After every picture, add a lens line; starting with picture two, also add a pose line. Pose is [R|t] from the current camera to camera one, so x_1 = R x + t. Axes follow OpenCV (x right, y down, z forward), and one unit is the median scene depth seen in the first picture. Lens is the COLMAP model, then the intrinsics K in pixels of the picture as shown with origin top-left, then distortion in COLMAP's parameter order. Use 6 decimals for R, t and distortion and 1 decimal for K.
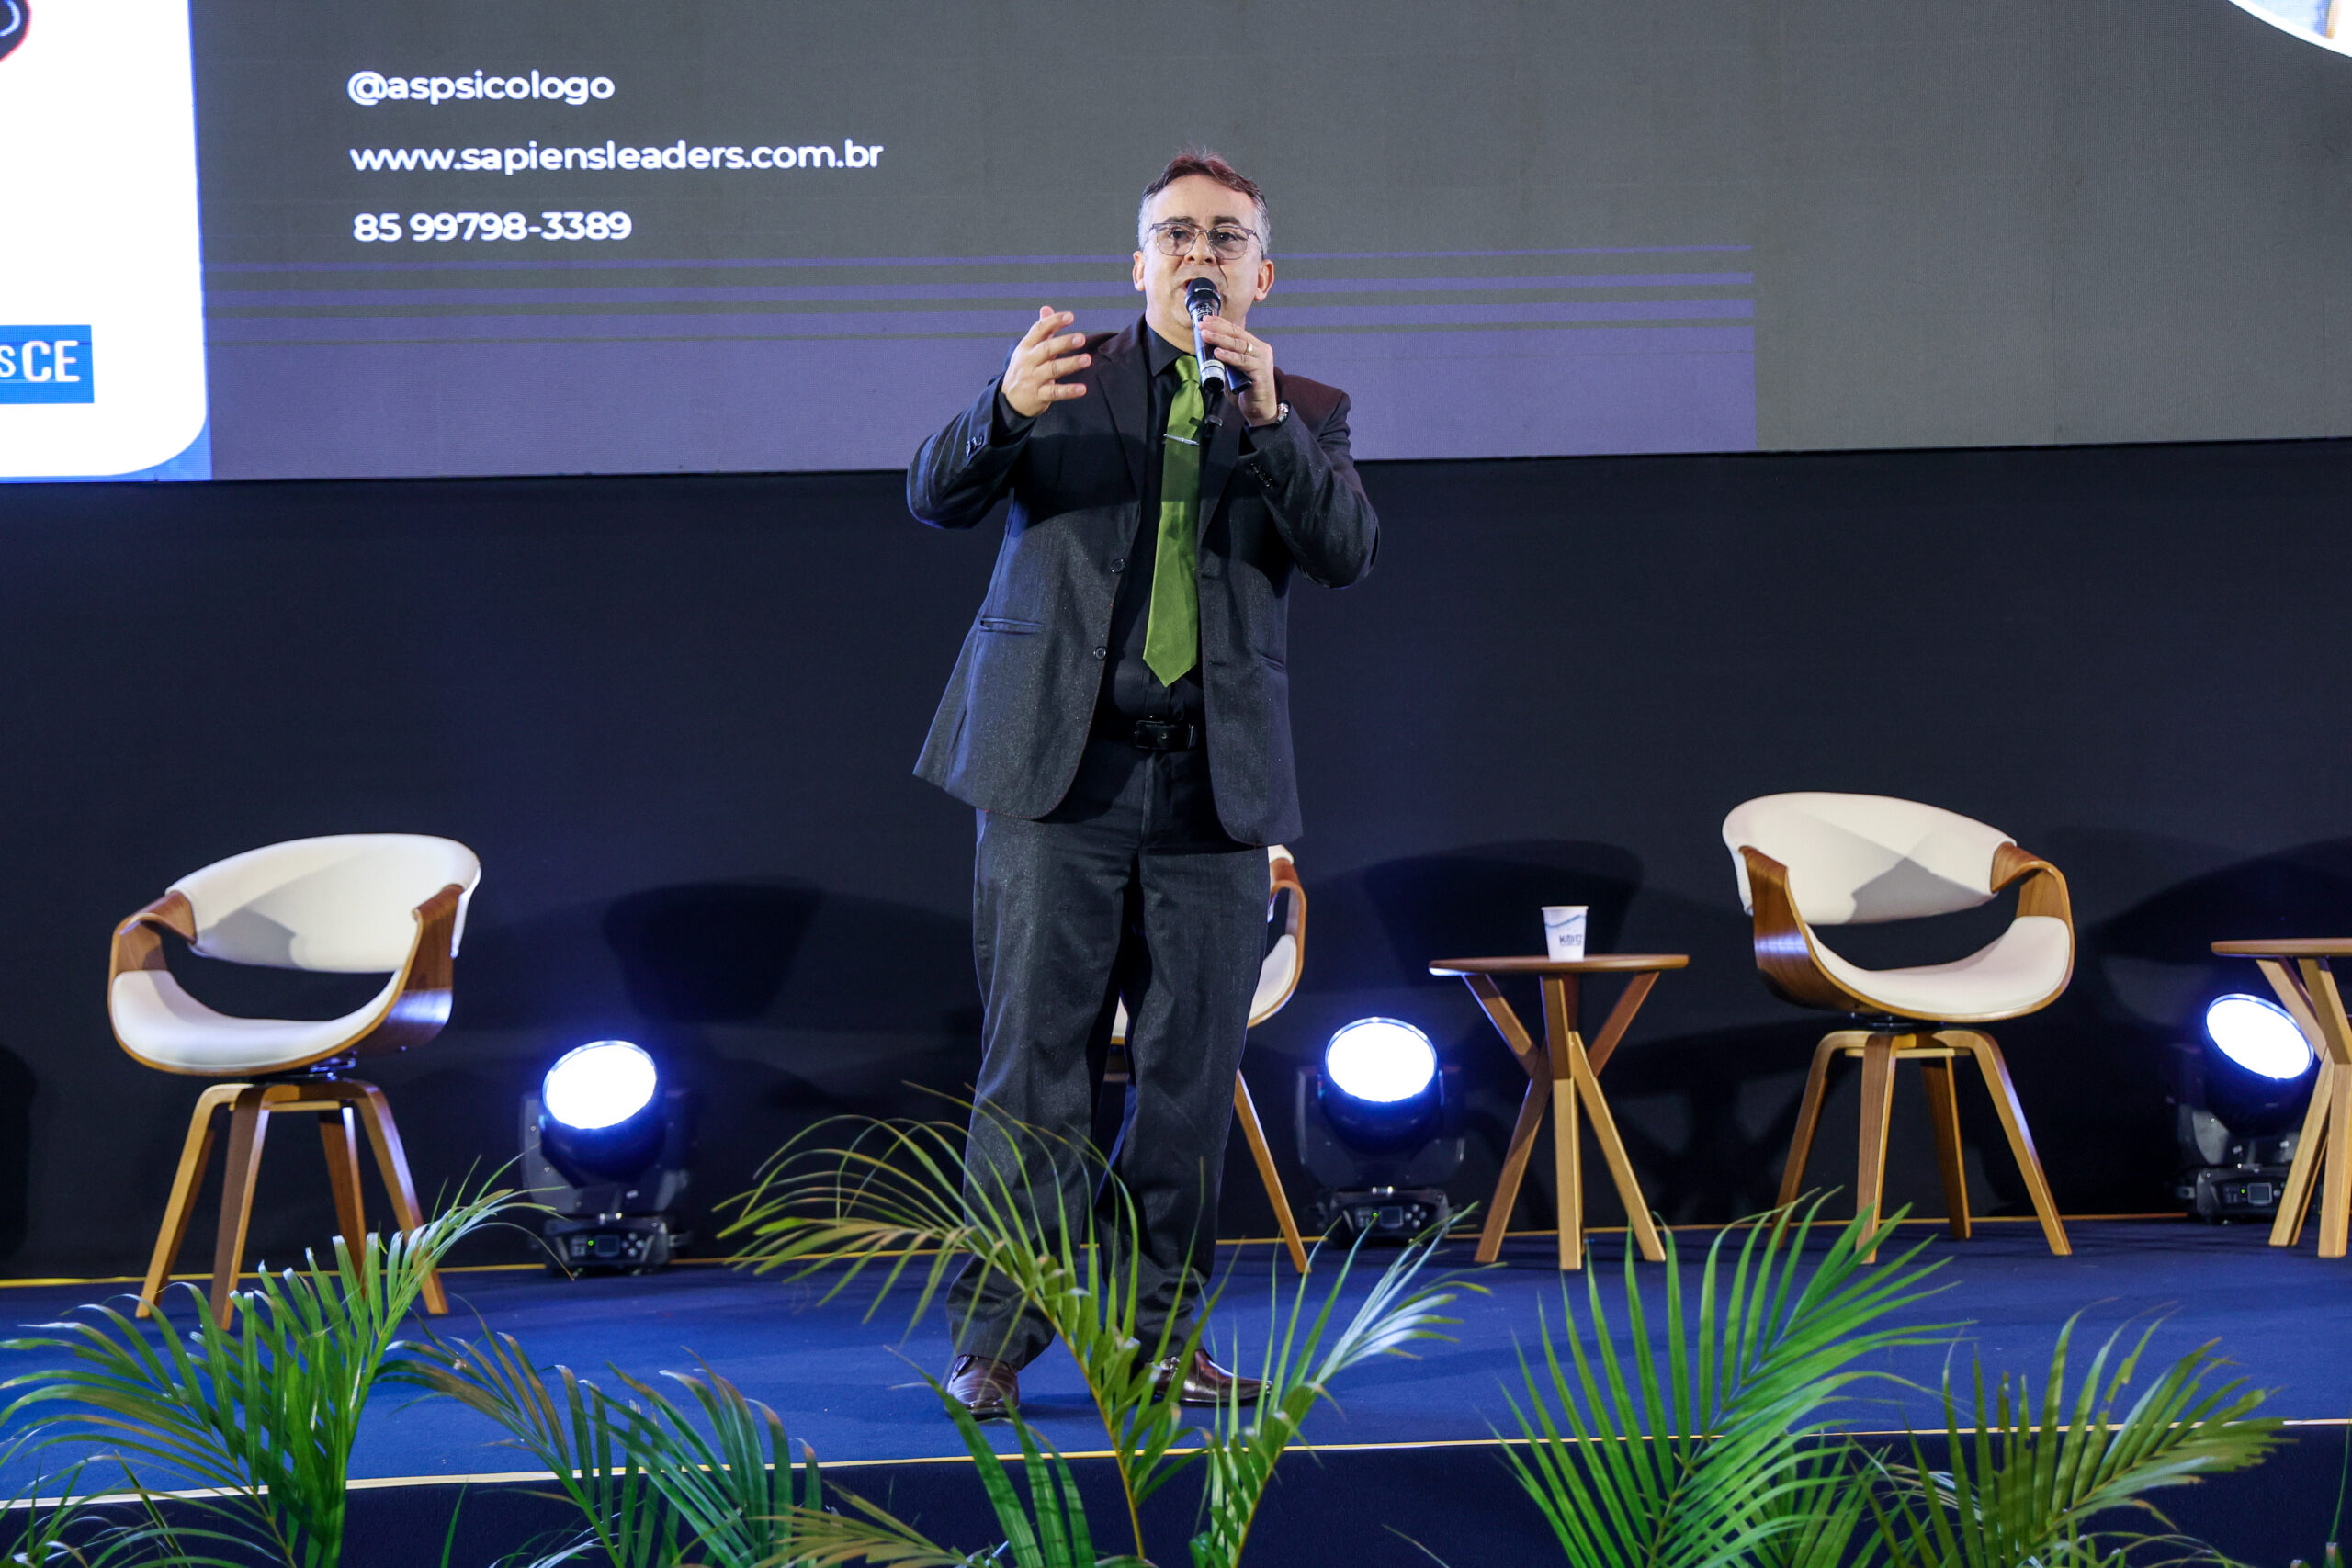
lens RADIAL K [[4623.7, 0, 1182.7], [0, 4623.7, 768.3], [0, 0, 1]] dist [0.312352, 0.000000]
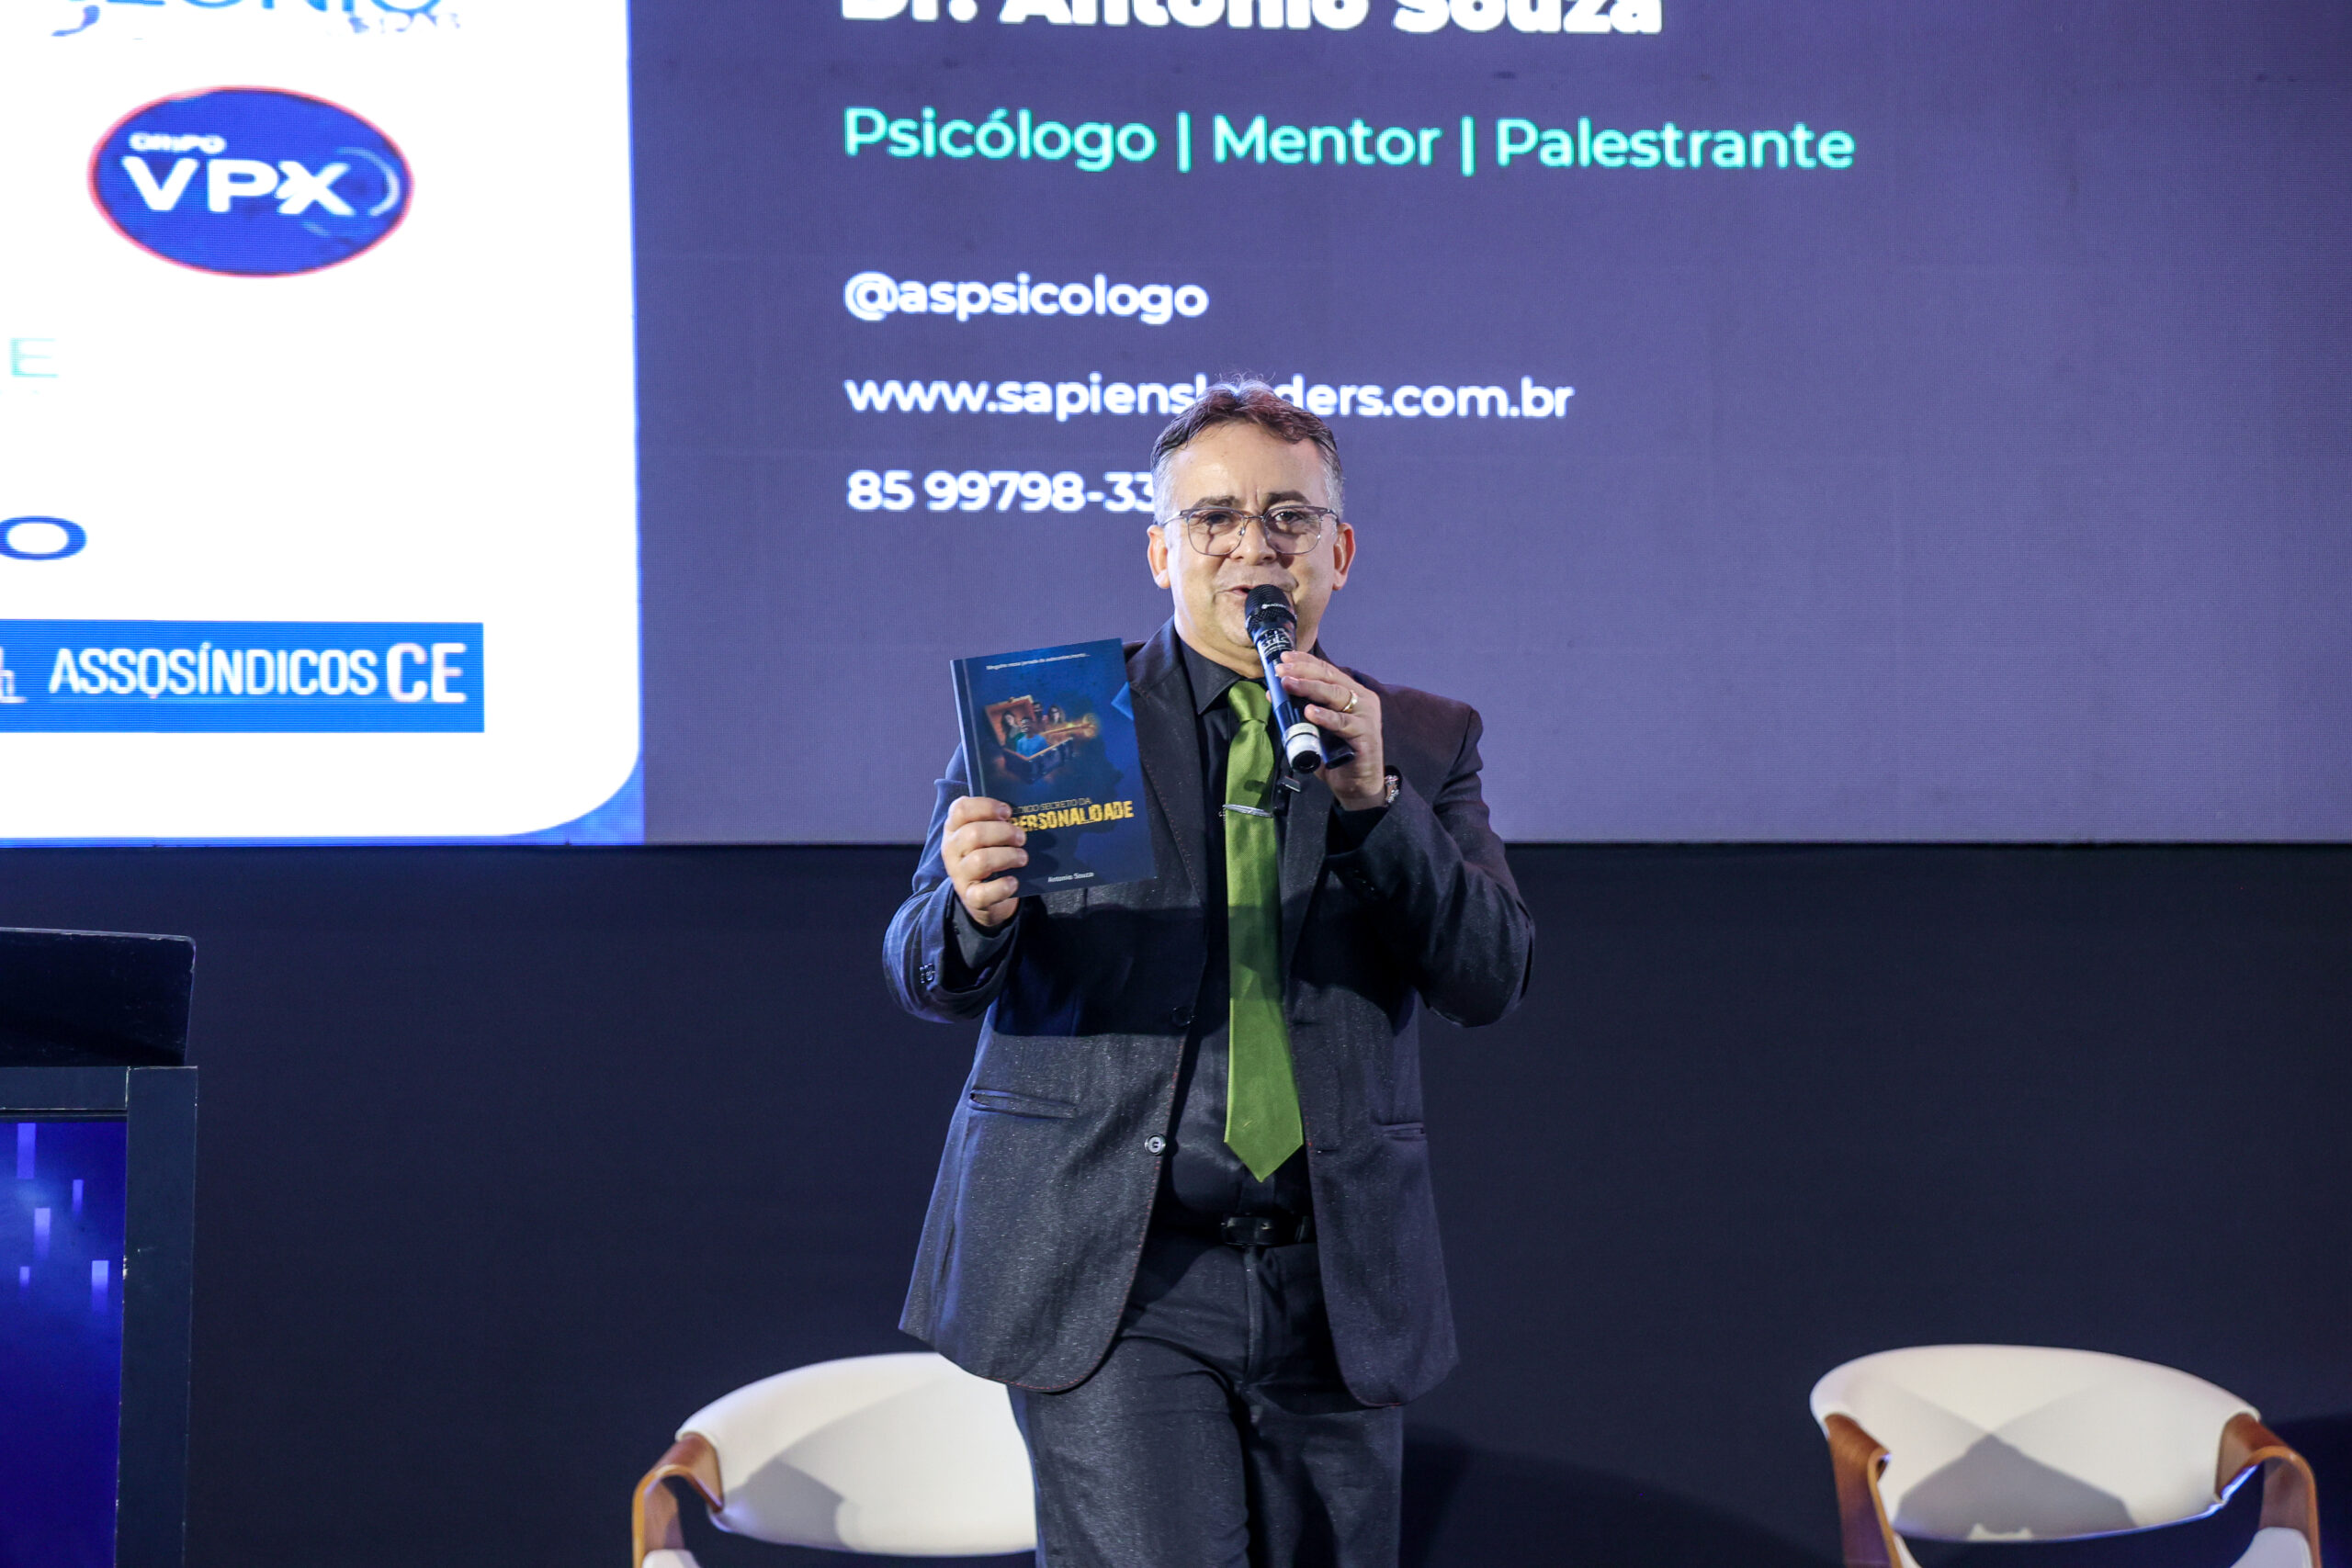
lens RADIAL K [[6813.9, 0, 1183.0], [0, 6813.9, 750.9], [0, 0, 1]] dist [0.696046, 0.000000]
pose [[0.994479, 0.020421, 0.102926, -0.231471], [-0.012042, 0.996611, -0.081377, 0.006935], [-0.104239, 0.079688, 0.991355, -0.022560]]
